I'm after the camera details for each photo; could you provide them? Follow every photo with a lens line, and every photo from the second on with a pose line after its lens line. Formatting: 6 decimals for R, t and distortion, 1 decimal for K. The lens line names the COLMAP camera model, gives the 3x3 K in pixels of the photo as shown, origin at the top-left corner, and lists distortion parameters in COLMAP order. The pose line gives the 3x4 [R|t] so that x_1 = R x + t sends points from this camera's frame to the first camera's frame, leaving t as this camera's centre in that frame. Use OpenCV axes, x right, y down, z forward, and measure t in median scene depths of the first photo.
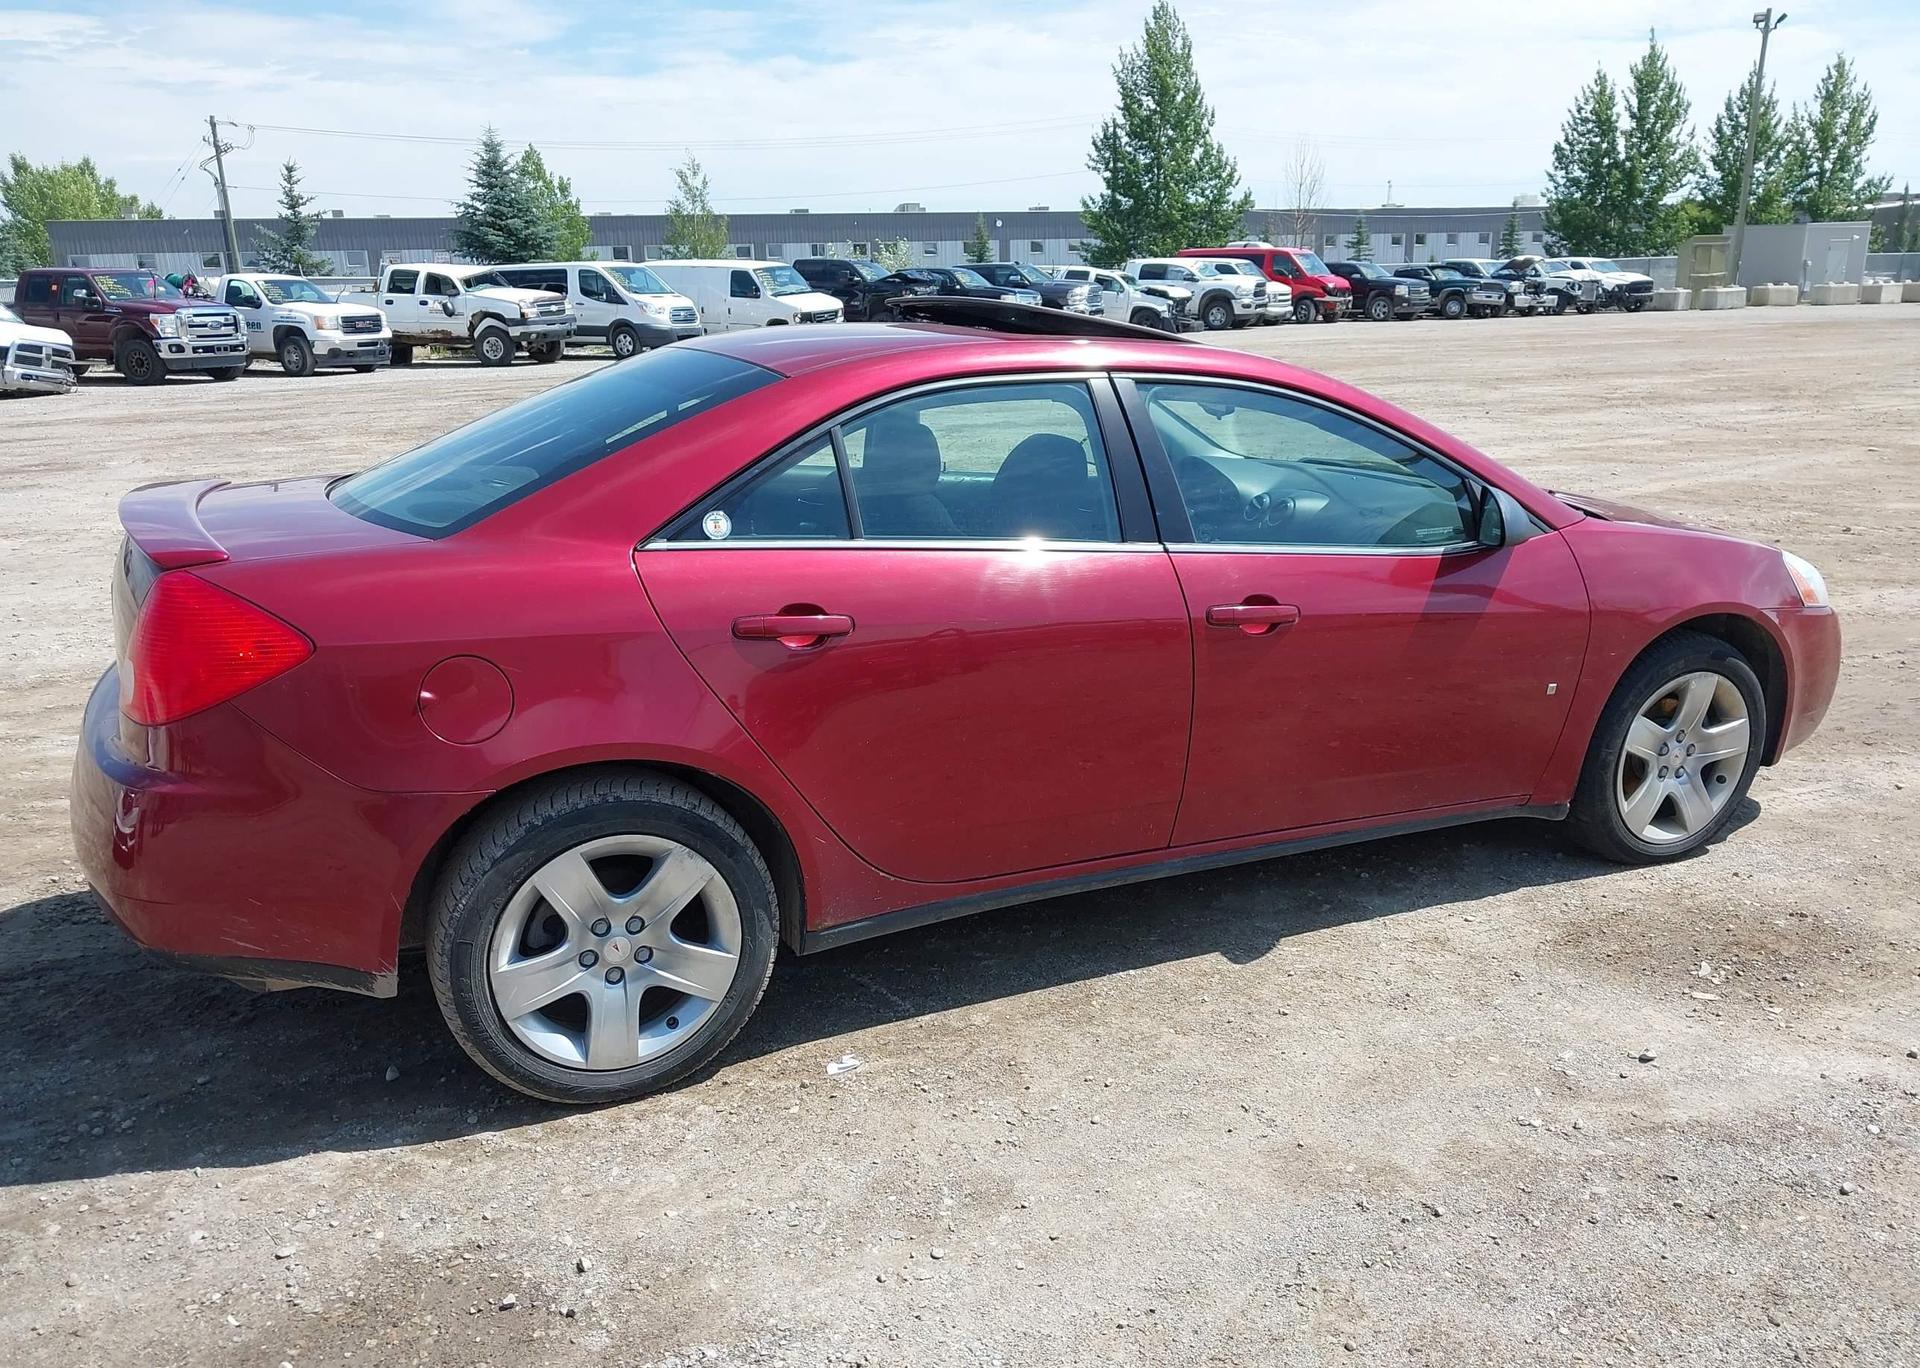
lens RADIAL K [[1525.6, 0, 956.7], [0, 1525.6, 751.5], [0, 0, 1]] dist [0.003999, 0.000820]
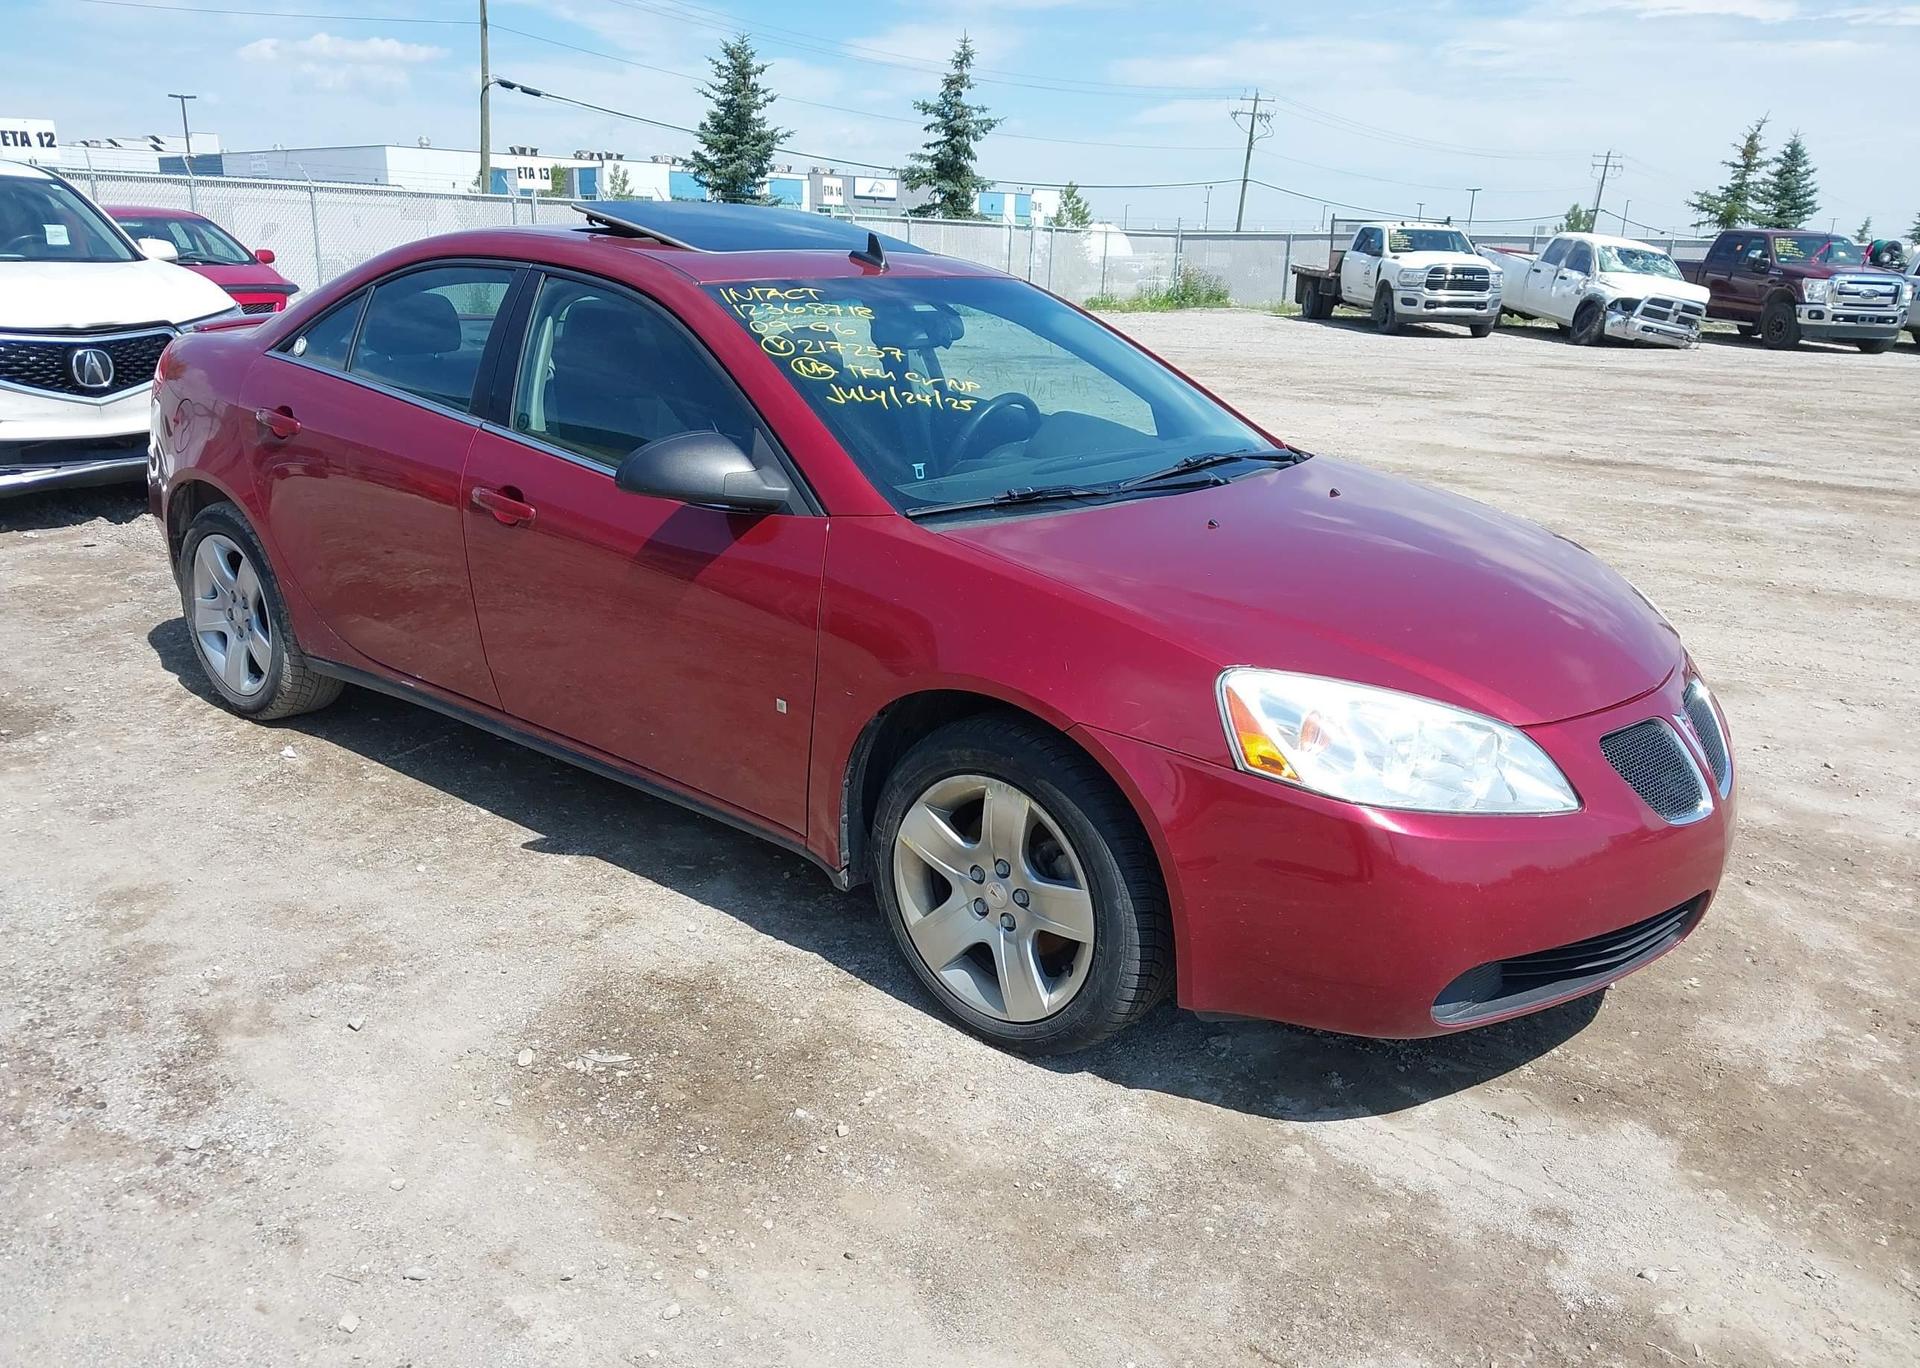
lens RADIAL K [[1523.2, 0, 963.1], [0, 1523.2, 758.2], [0, 0, 1]] dist [0.011991, -0.005936]
pose [[0.430505, 0.319939, -0.843981, 0.134913], [-0.302718, 0.932089, 0.198926, -0.024573], [0.850310, 0.169849, 0.498120, 0.083299]]
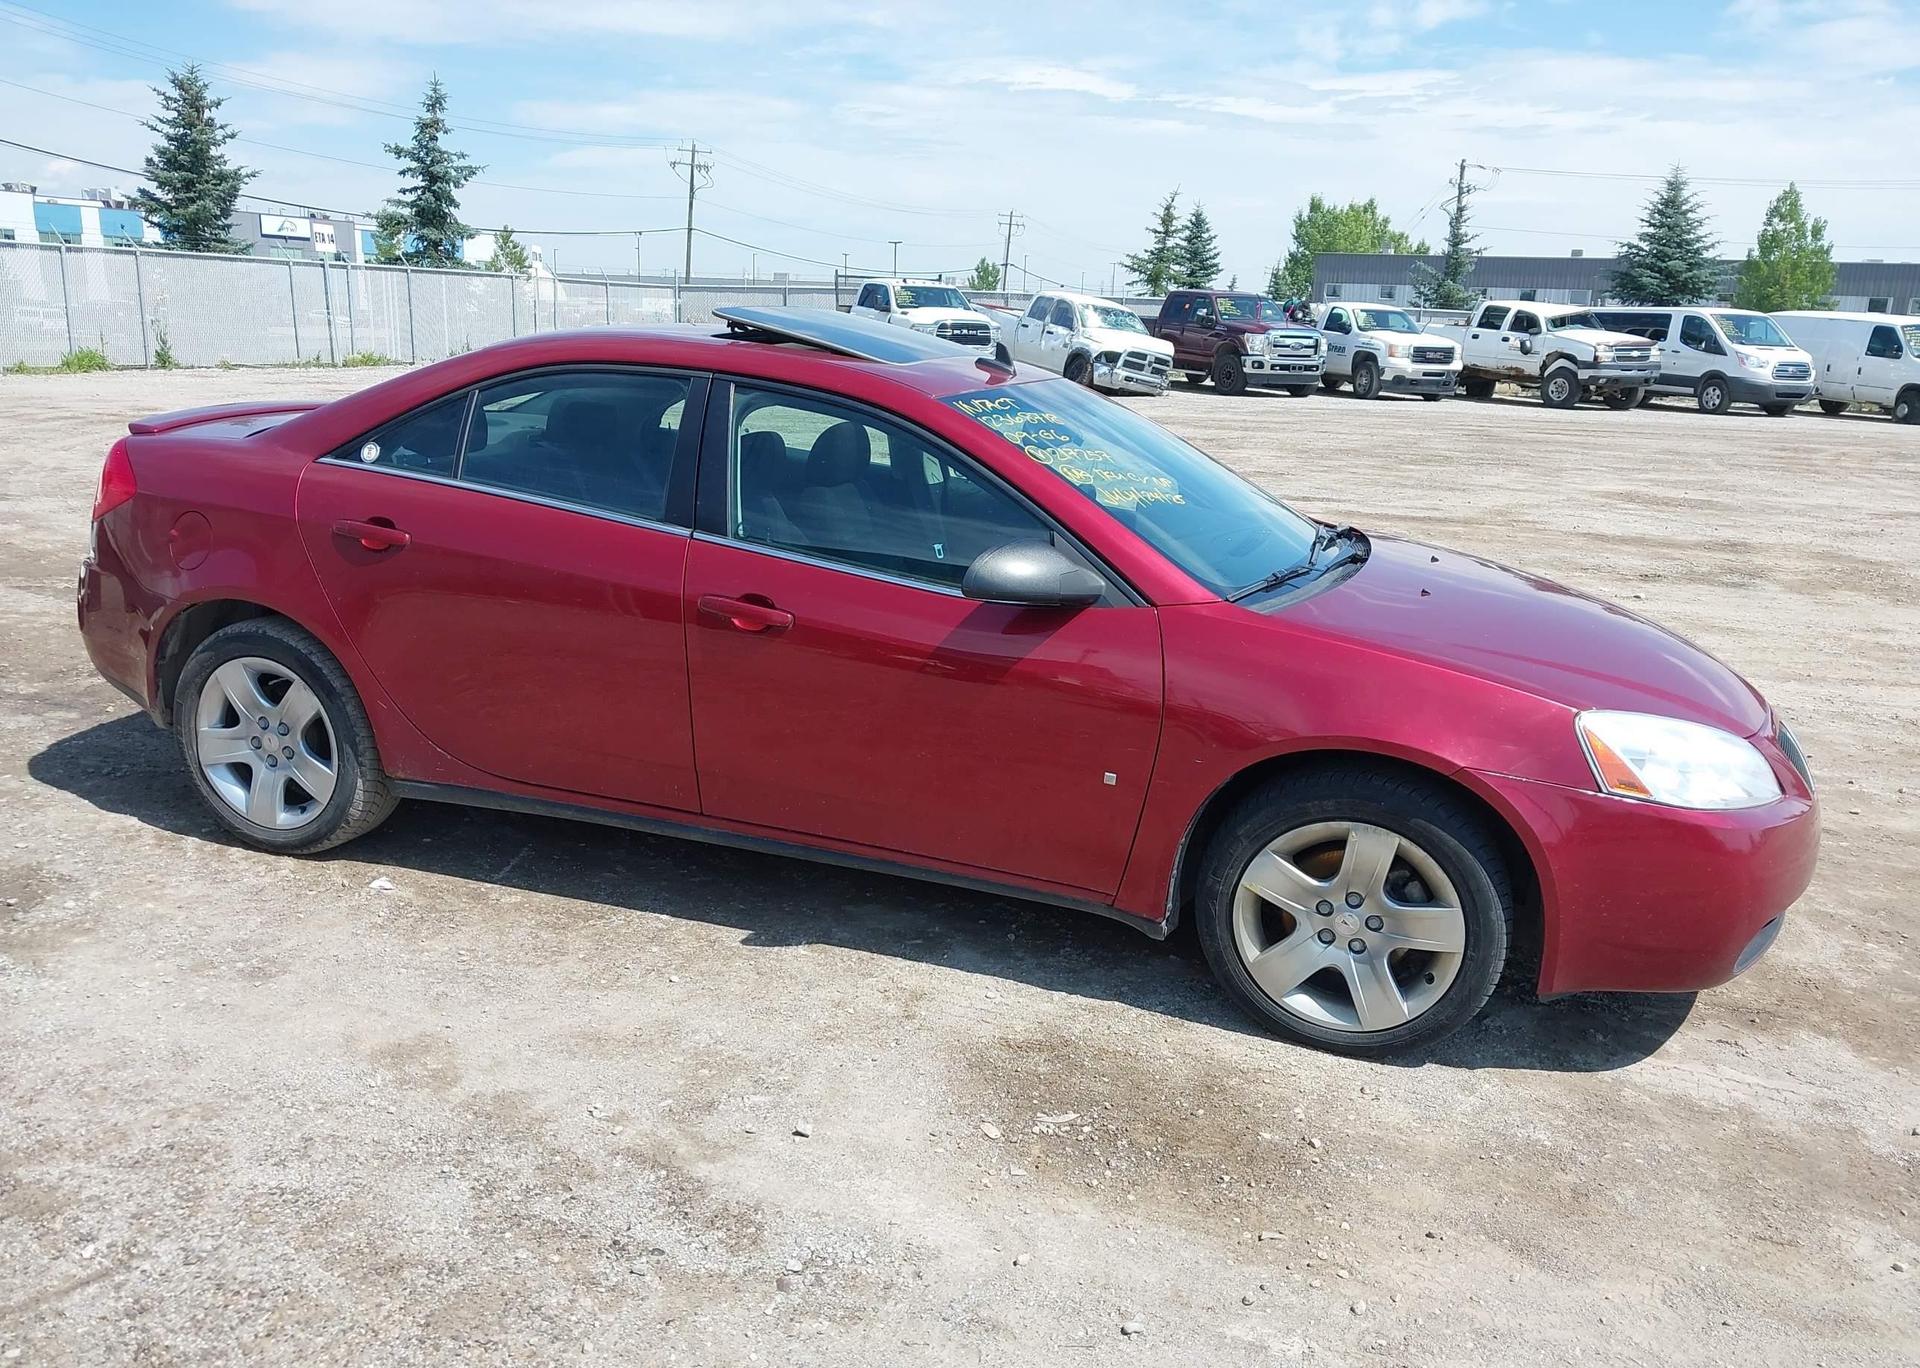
lens RADIAL K [[1510.9, 0, 957.6], [0, 1510.9, 777.9], [0, 0, 1]] dist [0.005581, 0.003286]
pose [[0.717633, 0.251341, -0.649485, 0.107894], [-0.254833, 0.962696, 0.090978, -0.011901], [0.648123, 0.100221, 0.754912, 0.034377]]
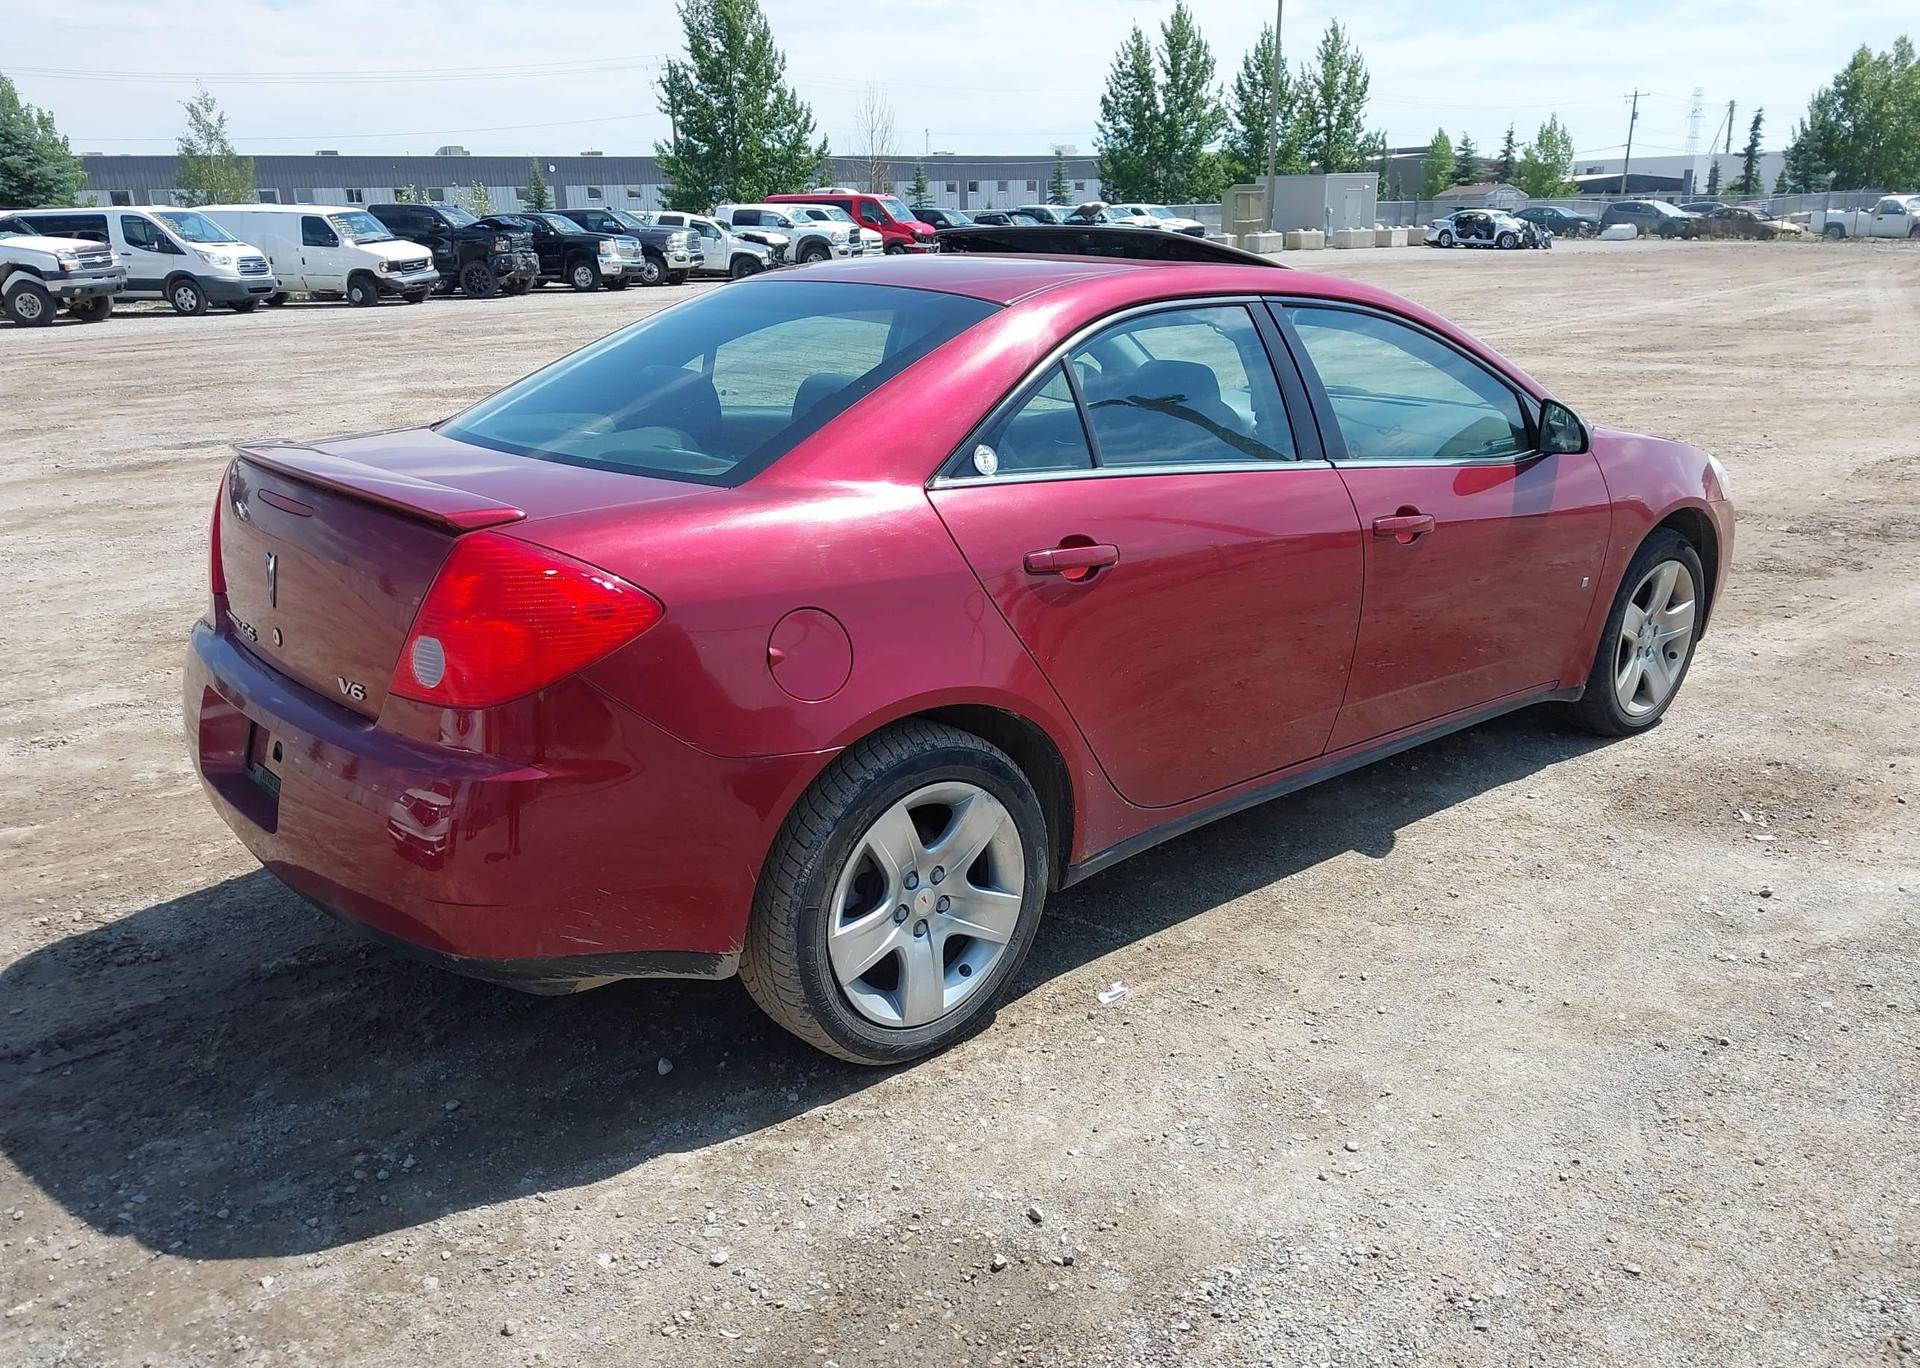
lens RADIAL K [[1525.6, 0, 956.7], [0, 1525.6, 751.5], [0, 0, 1]] dist [0.003999, 0.000820]
pose [[0.960452, -0.092720, 0.262556, -0.042369], [0.084672, 0.995531, 0.041829, -0.000359], [-0.265261, -0.017943, 0.964010, 0.006223]]
